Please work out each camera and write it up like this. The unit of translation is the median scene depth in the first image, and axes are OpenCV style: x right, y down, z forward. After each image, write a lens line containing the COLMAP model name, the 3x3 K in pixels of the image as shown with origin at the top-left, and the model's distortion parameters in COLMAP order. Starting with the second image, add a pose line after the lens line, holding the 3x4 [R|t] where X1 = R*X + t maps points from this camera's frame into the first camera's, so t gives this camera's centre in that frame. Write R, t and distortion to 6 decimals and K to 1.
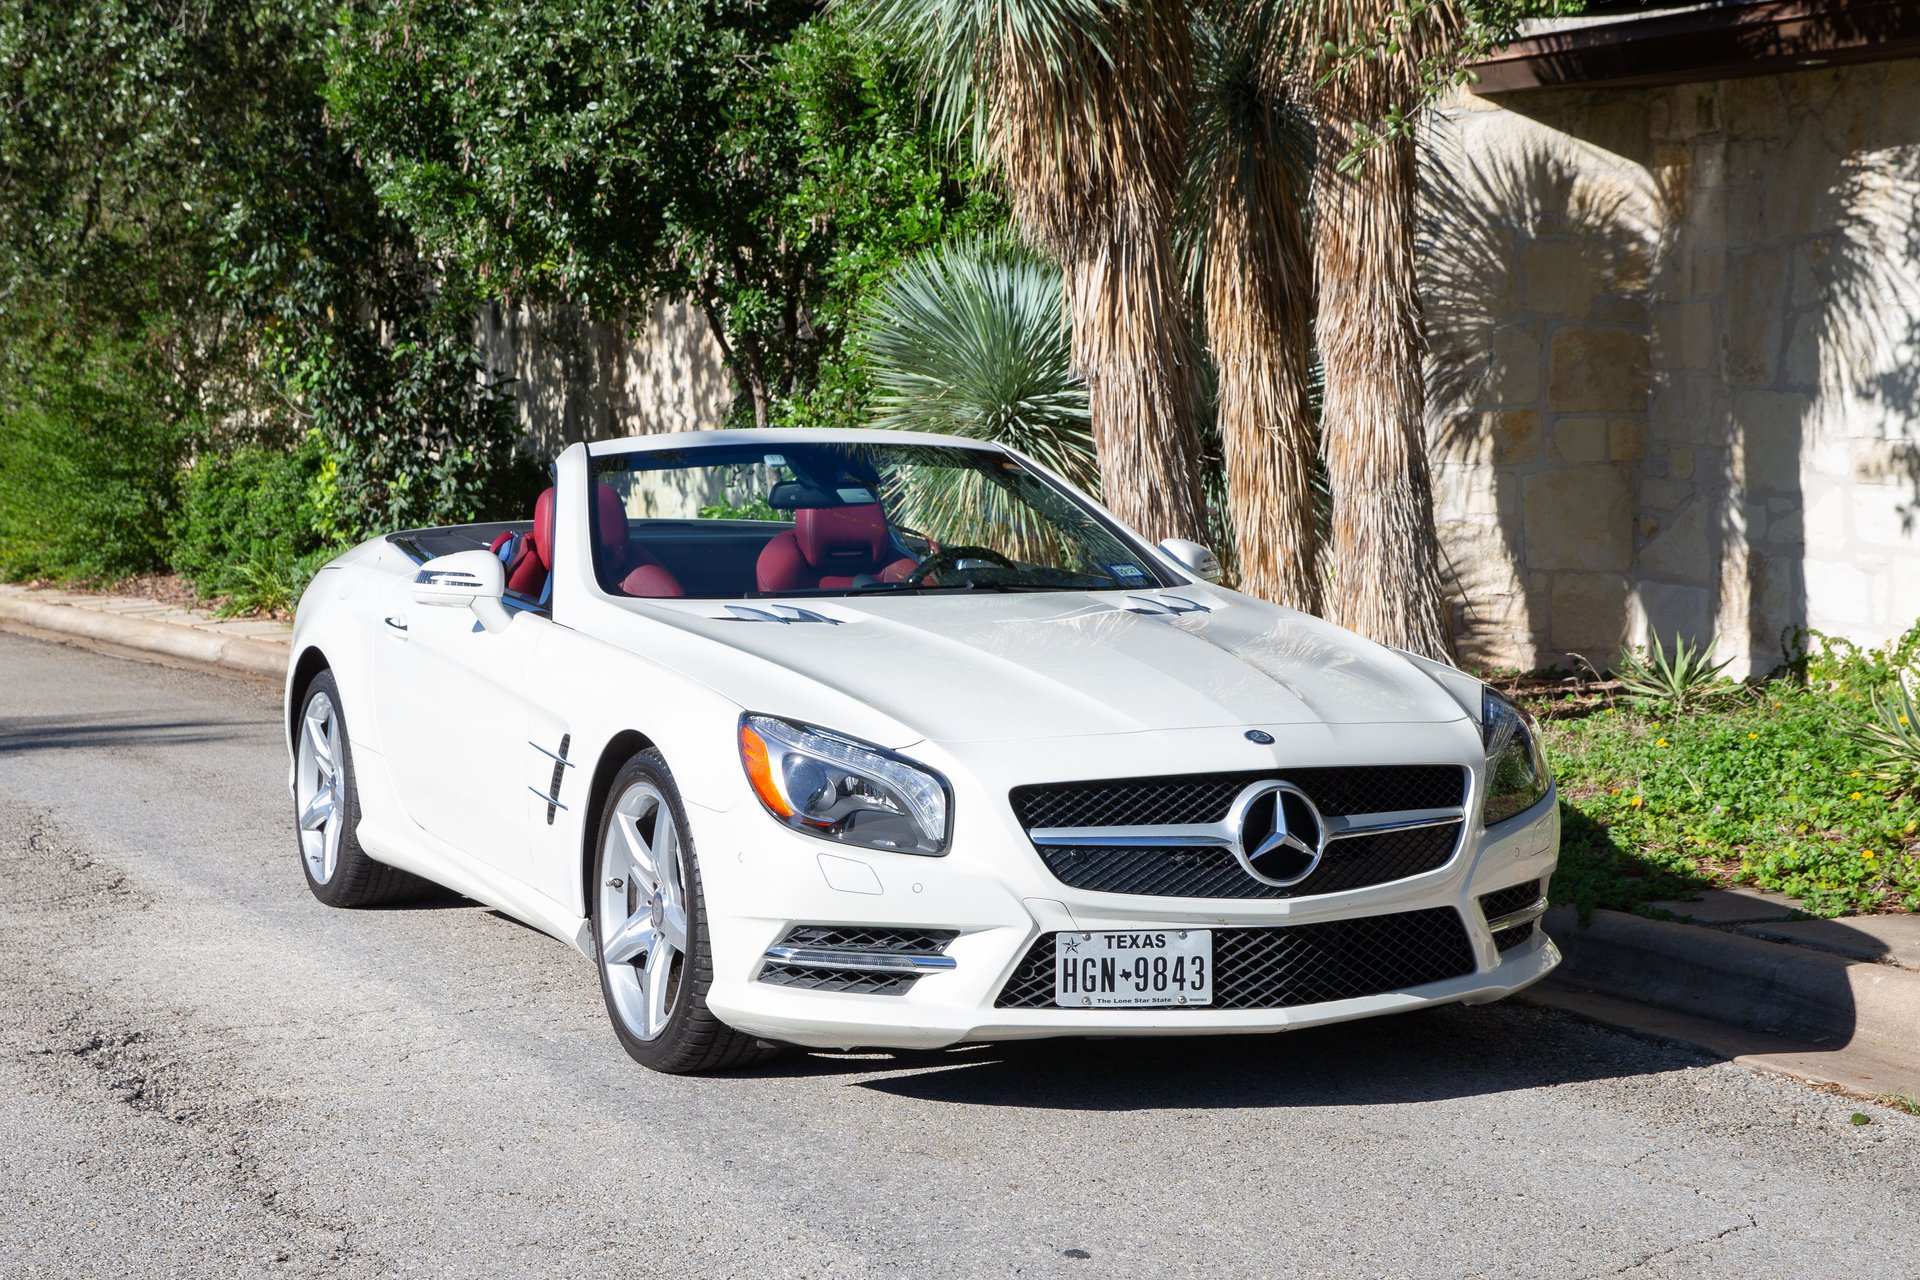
lens RADIAL K [[3289.6, 0, 960.0], [0, 3289.6, 640.0], [0, 0, 1]] dist [0.062832, 0.182854]
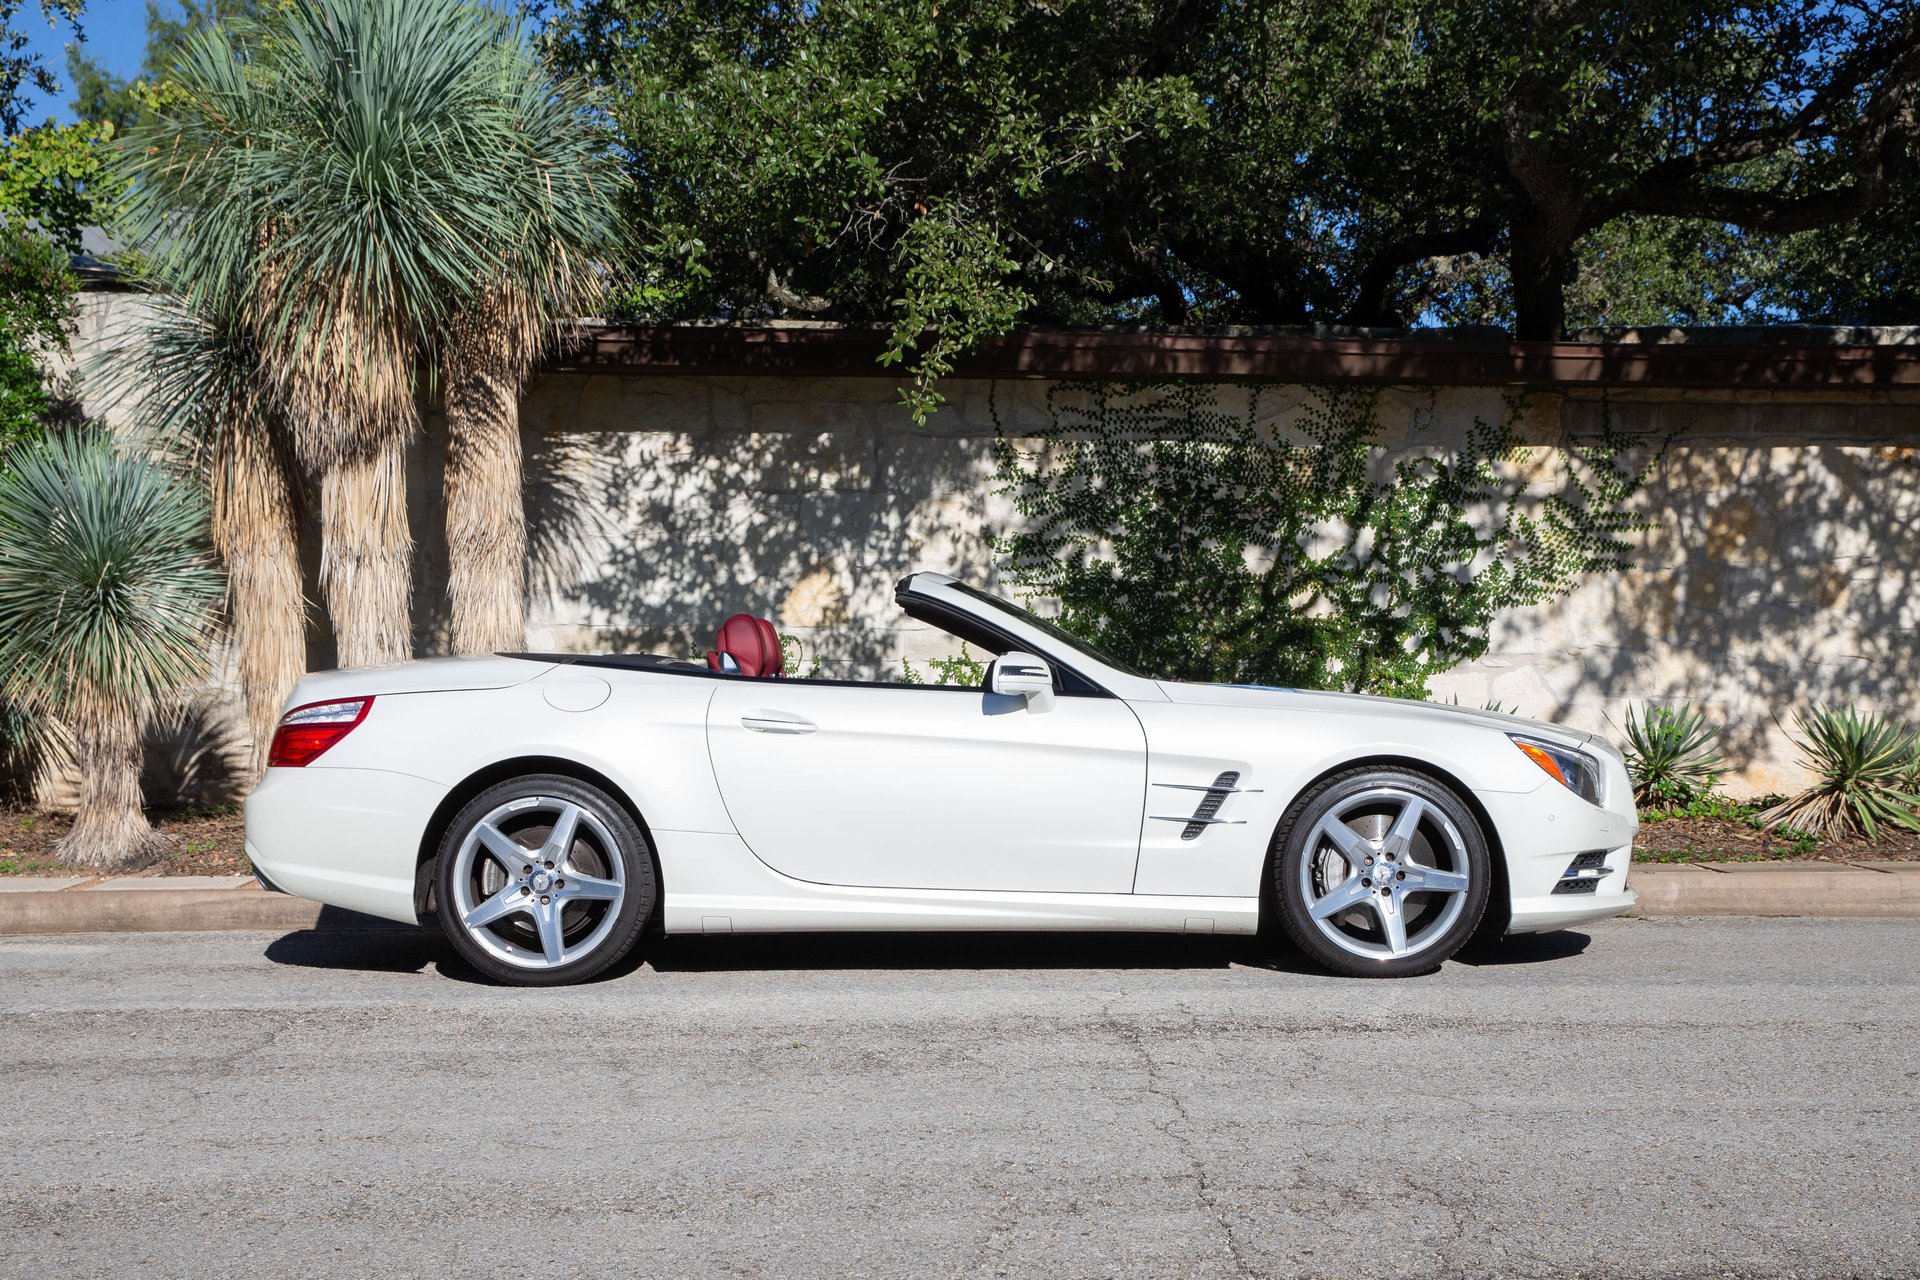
lens RADIAL K [[2541.3, 0, 968.7], [0, 2541.3, 691.1], [0, 0, 1]] dist [0.053865, 0.015138]
pose [[0.424267, 0.000129, 0.905537, -1.299265], [0.061126, 0.997715, -0.028782, 0.021459], [-0.903472, 0.067563, 0.423290, 0.695528]]
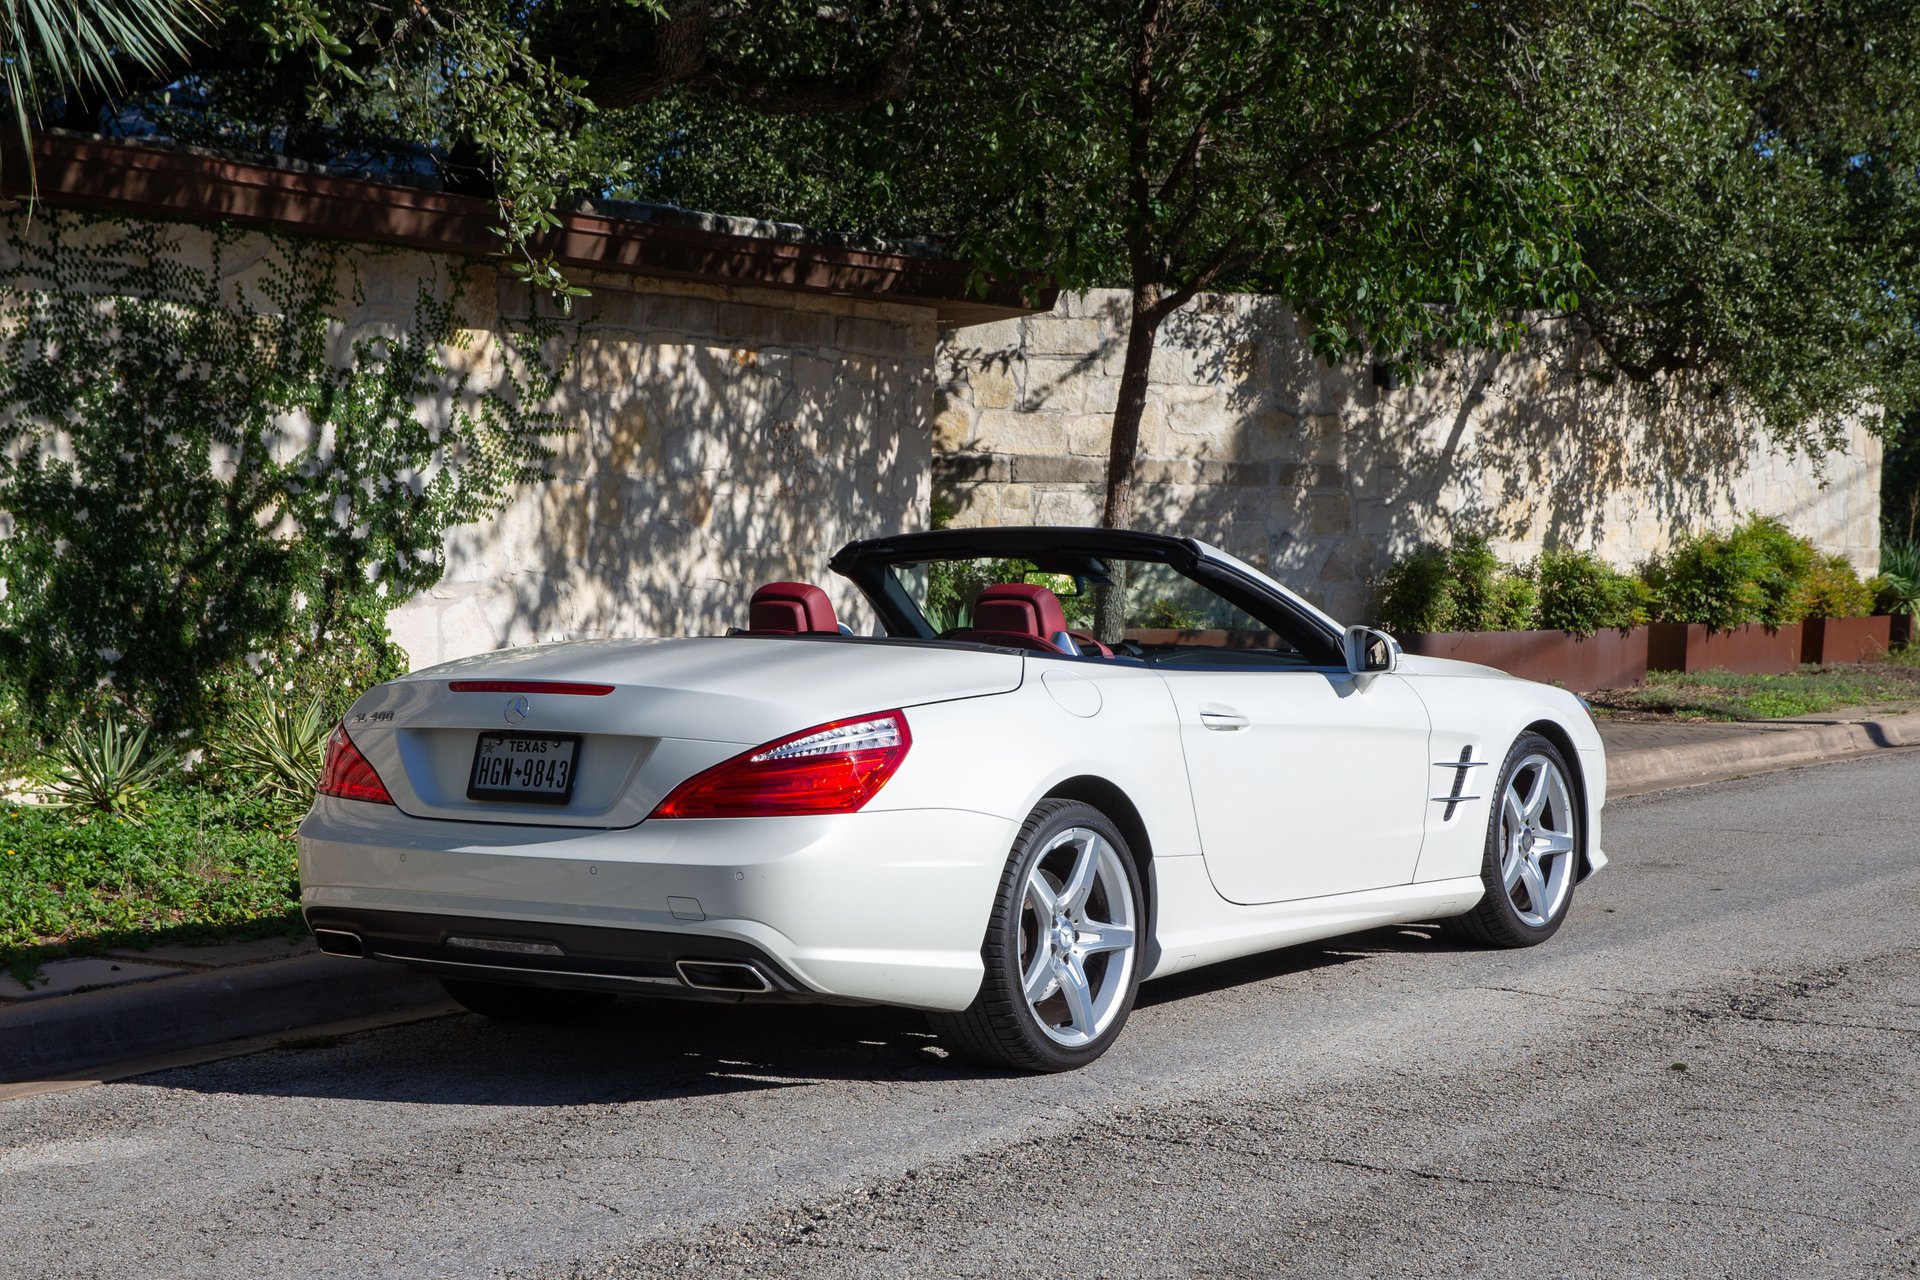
lens RADIAL K [[3372.0, 0, 1016.8], [0, 3372.0, 670.8], [0, 0, 1]] dist [0.073791, 0.088924]
pose [[-0.516941, -0.028028, 0.855562, -1.355284], [0.067023, 0.995070, 0.073094, -0.130319], [-0.853393, 0.095127, -0.512514, 2.081469]]
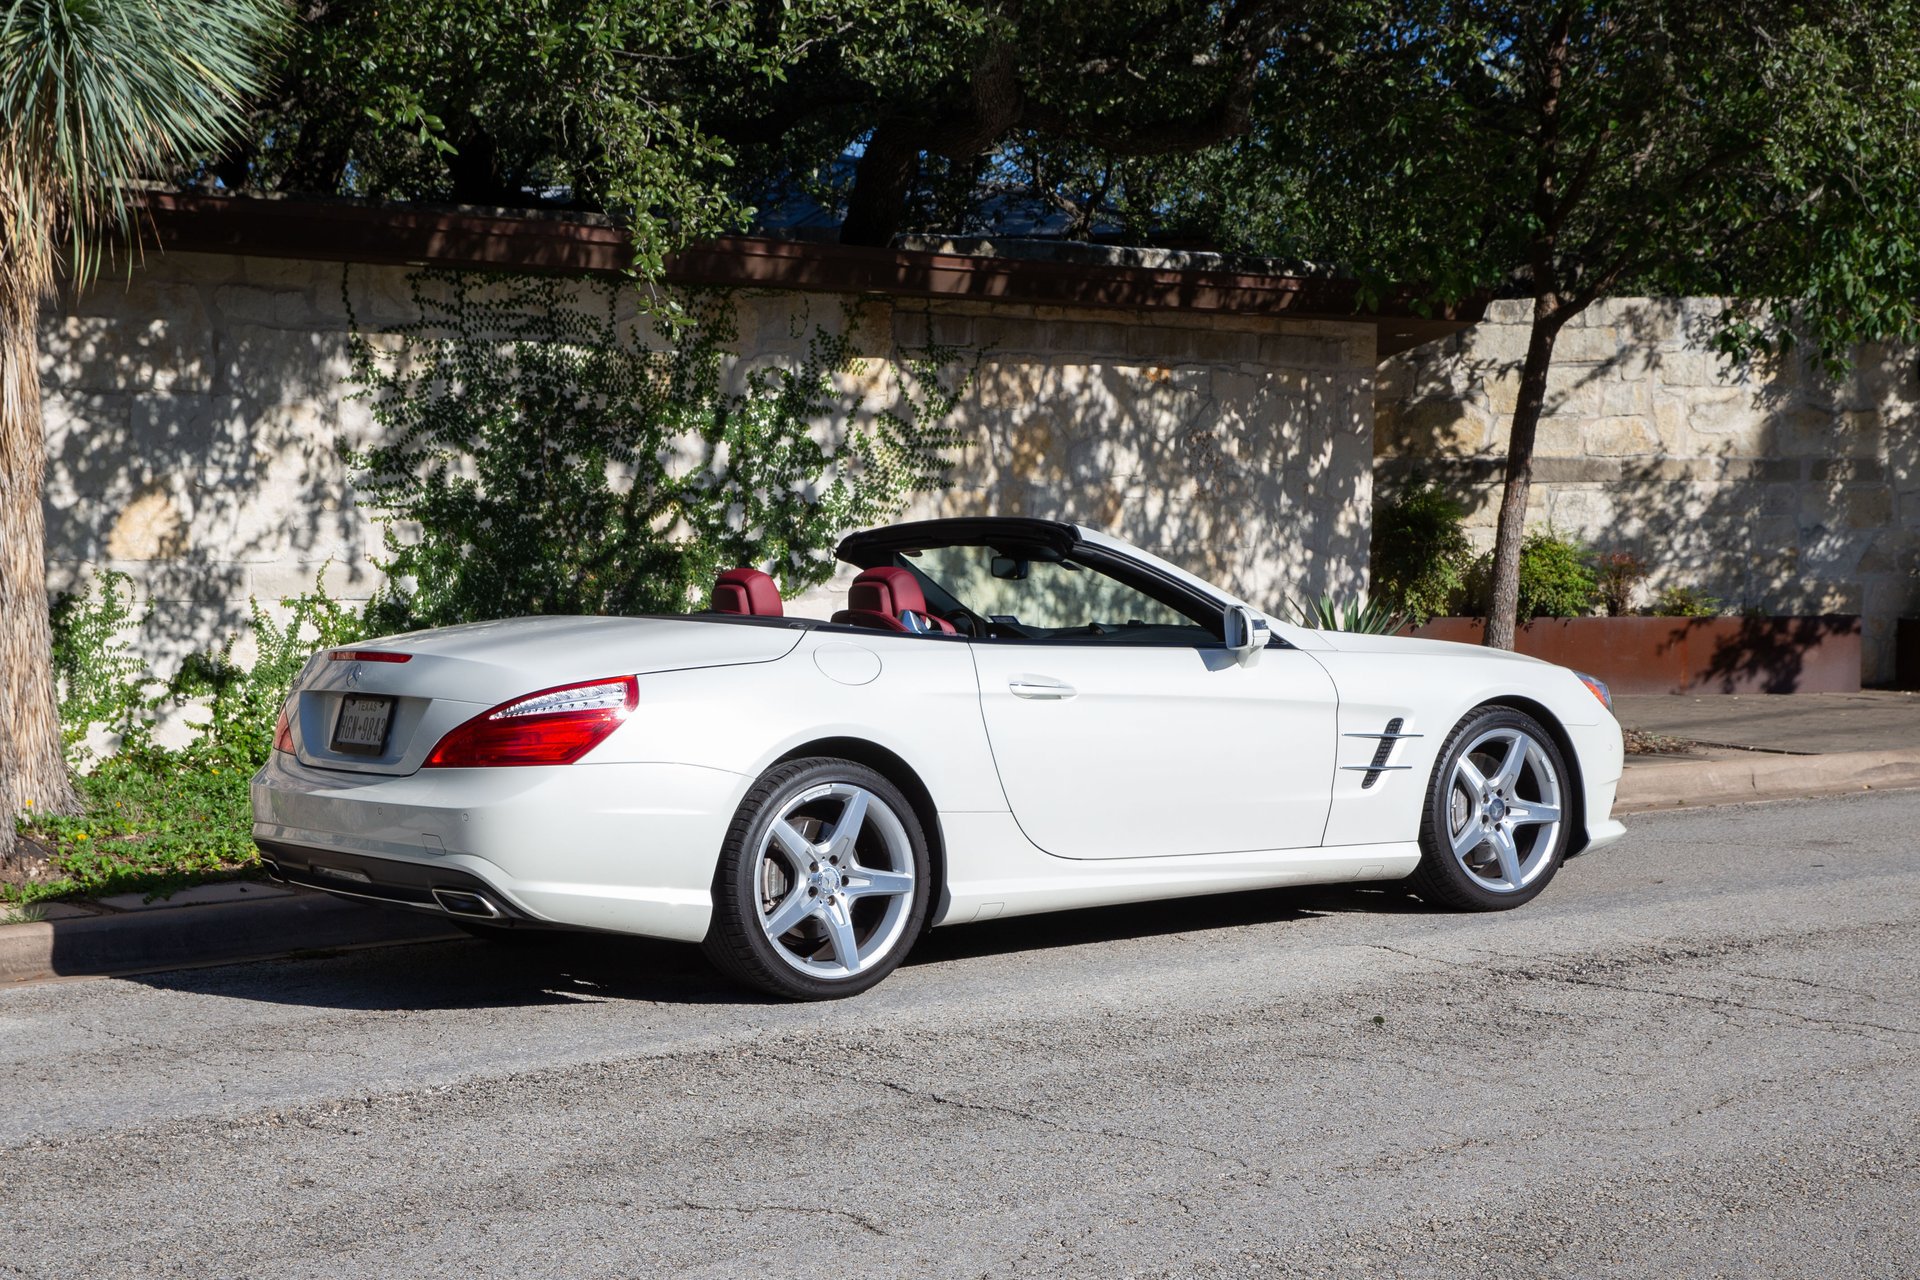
lens RADIAL K [[3041.3, 0, 880.9], [0, 3041.3, 646.3], [0, 0, 1]] dist [-0.030967, 0.691645]
pose [[-0.179667, -0.021371, 0.983495, -1.542666], [0.087103, 0.995492, 0.037544, -0.080215], [-0.979864, 0.092411, -0.176996, 1.613994]]
